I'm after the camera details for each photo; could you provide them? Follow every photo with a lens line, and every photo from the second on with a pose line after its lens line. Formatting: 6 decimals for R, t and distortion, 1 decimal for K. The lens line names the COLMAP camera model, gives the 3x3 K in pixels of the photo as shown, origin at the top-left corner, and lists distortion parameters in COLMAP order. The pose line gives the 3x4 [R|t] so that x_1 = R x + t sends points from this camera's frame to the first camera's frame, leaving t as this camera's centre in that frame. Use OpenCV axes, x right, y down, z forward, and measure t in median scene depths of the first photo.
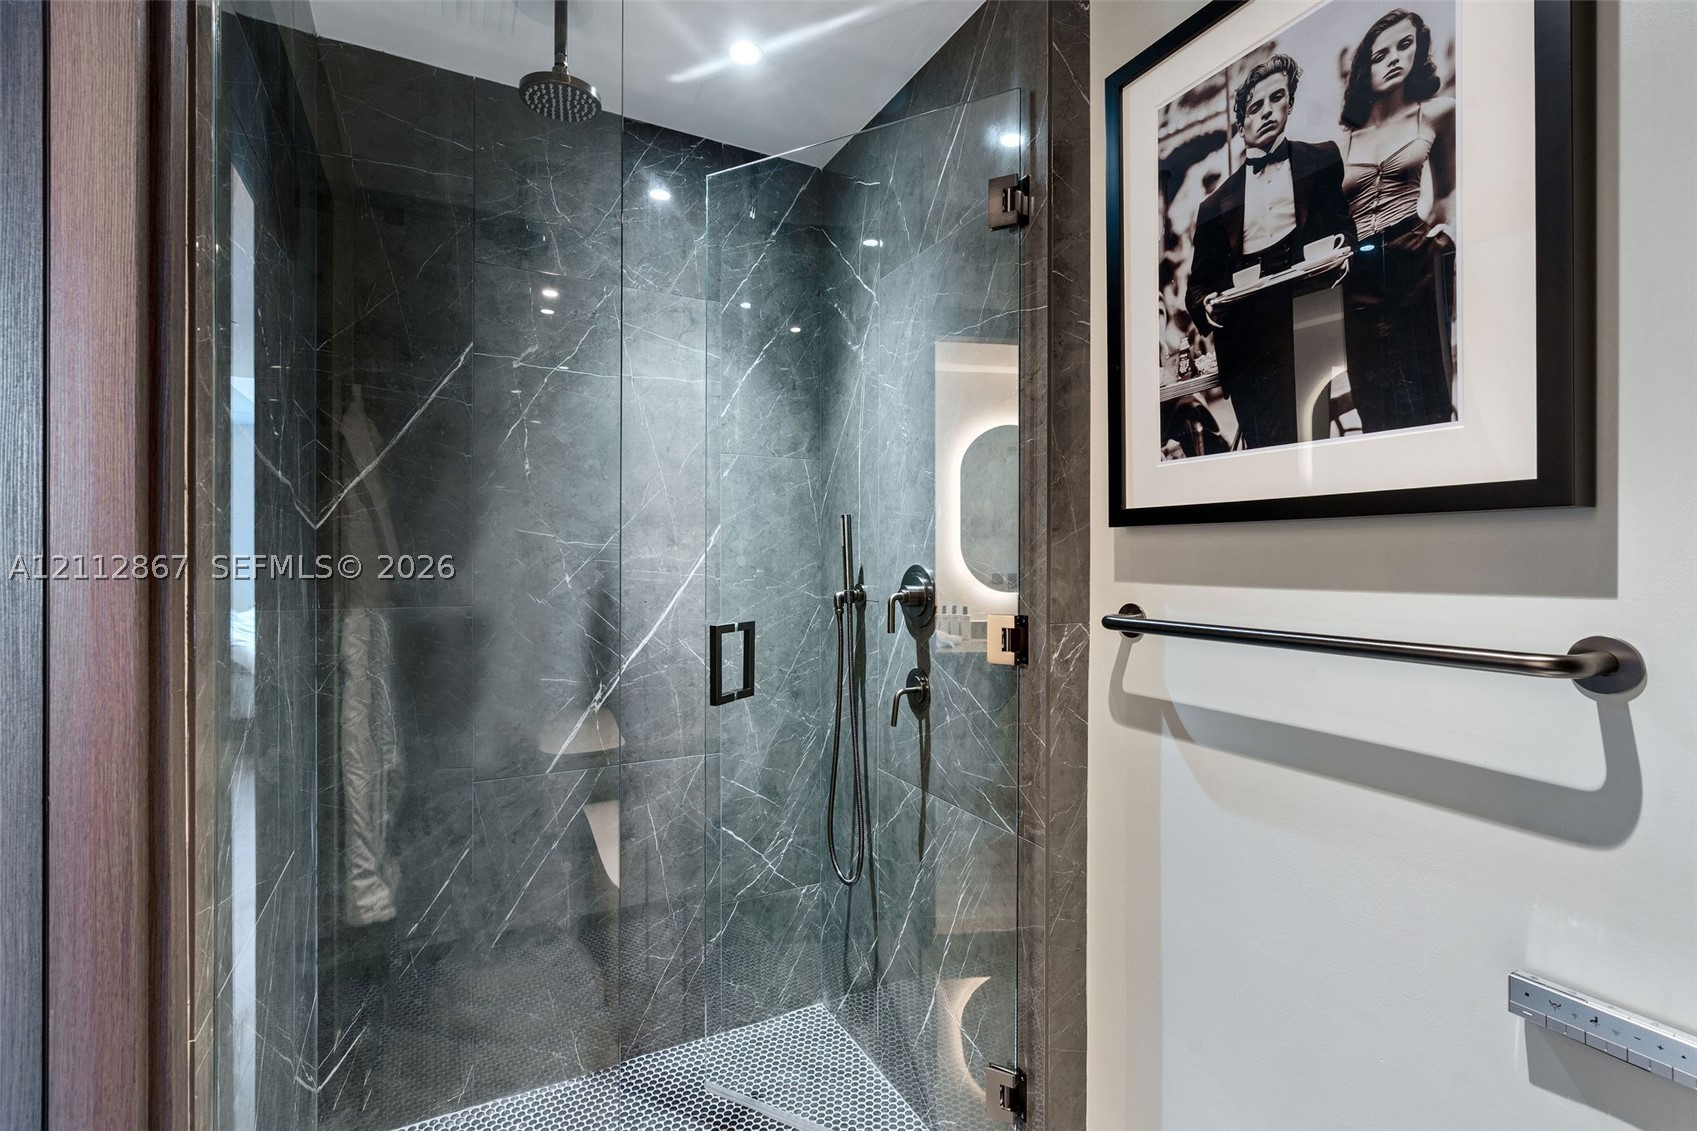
lens RADIAL K [[770.9, 0, 849.4], [0, 770.9, 560.3], [0, 0, 1]] dist [-0.008226, 0.003993]
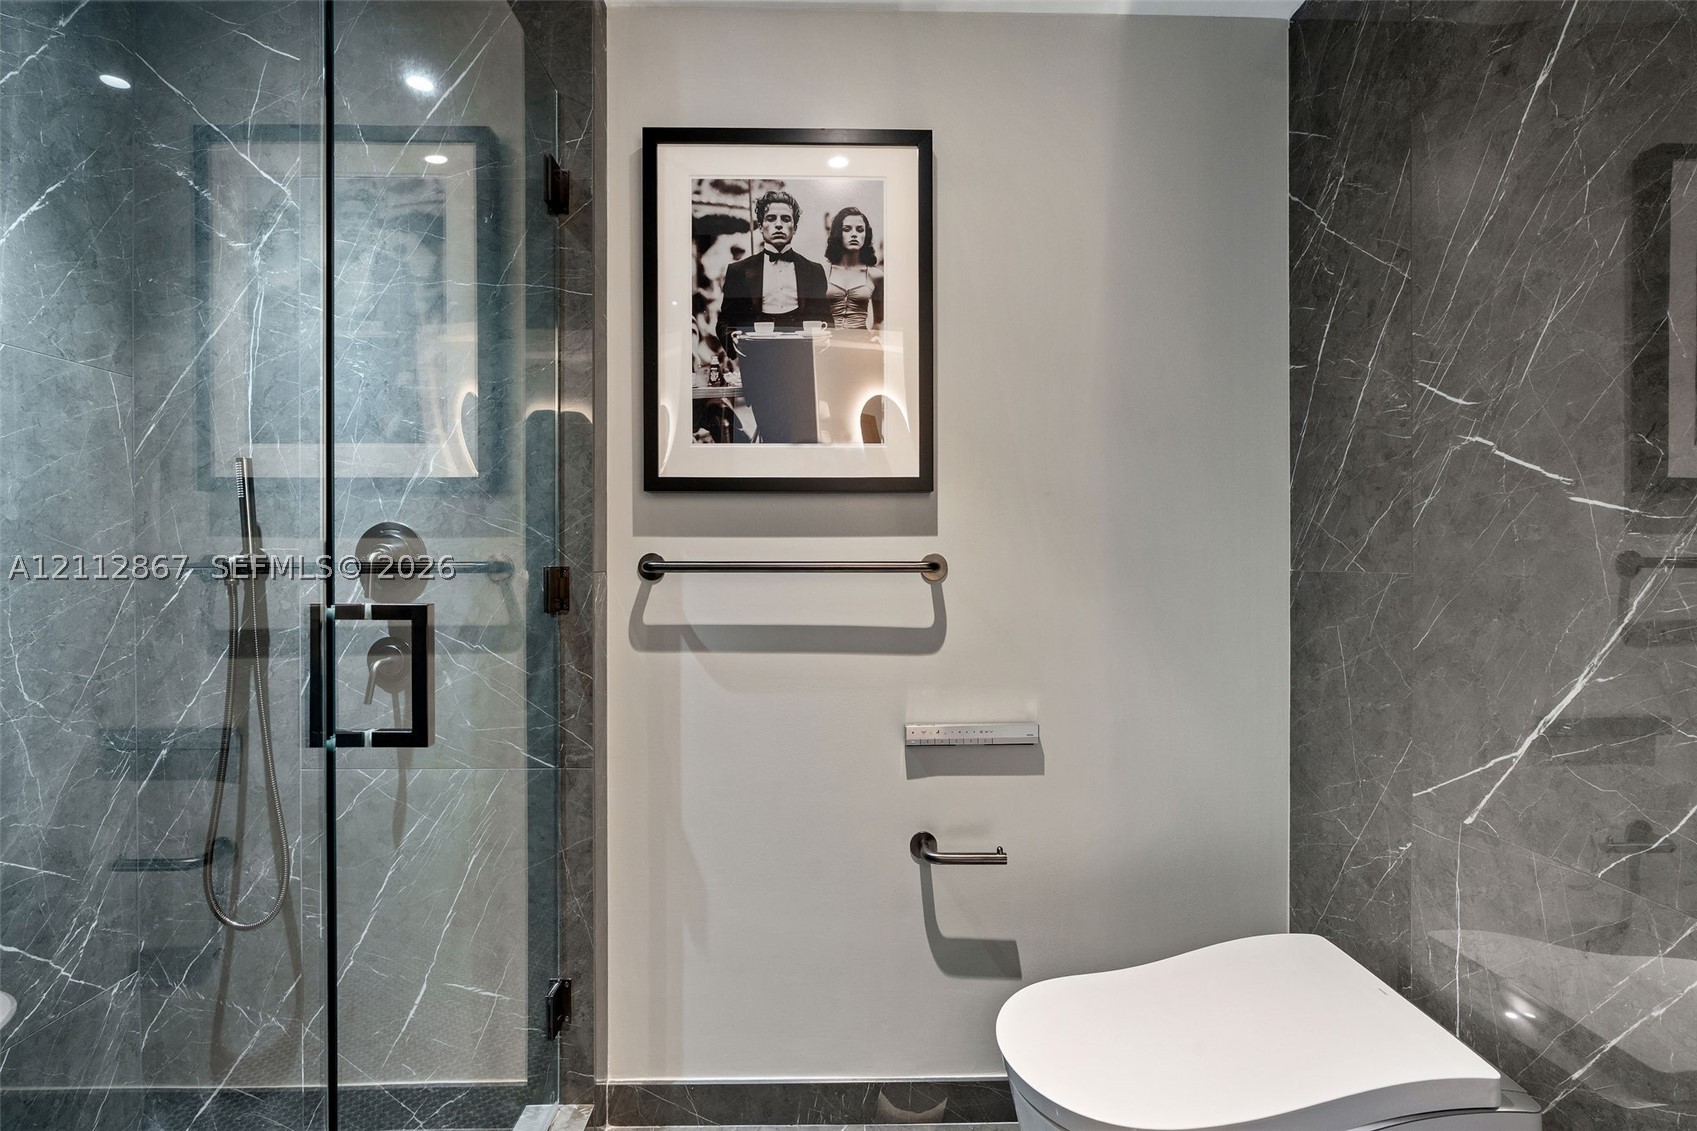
lens RADIAL K [[770.9, 0, 849.4], [0, 770.9, 560.3], [0, 0, 1]] dist [-0.008226, 0.003993]
pose [[0.447017, -0.006259, 0.894504, -0.706209], [0.004839, 0.999978, 0.004578, 0.072990], [-0.894512, 0.002282, 0.447037, 0.170878]]
